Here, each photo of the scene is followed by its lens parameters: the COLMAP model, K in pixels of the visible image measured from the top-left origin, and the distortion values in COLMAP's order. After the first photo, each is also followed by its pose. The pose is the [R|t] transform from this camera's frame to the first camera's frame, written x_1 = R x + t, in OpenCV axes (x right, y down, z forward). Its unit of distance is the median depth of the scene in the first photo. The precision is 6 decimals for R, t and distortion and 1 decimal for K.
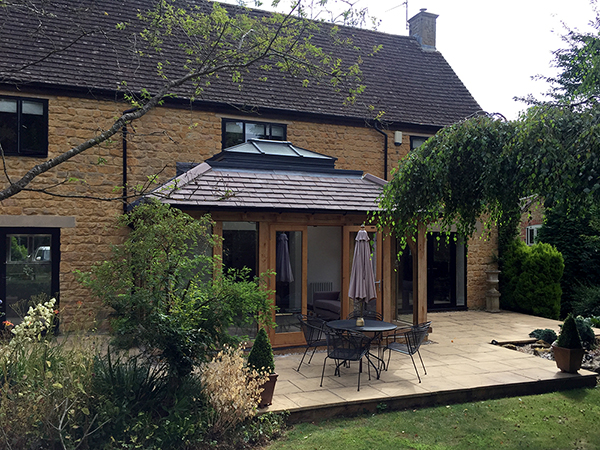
lens RADIAL K [[542.8, 0, 340.2], [0, 542.8, 226.2], [0, 0, 1]] dist [0.005453, -0.001086]
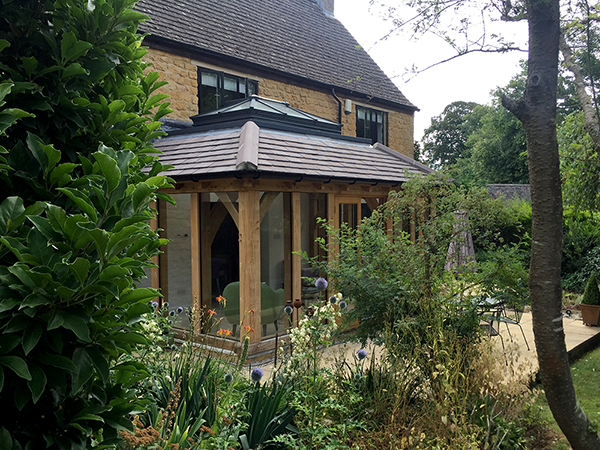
lens RADIAL K [[542.8, 0, 340.2], [0, 542.8, 226.2], [0, 0, 1]] dist [0.005453, -0.001086]
pose [[0.890312, -0.020492, 0.454889, -0.386049], [-0.006270, 0.998340, 0.057245, -0.003822], [-0.455307, -0.053818, 0.888706, 0.142058]]
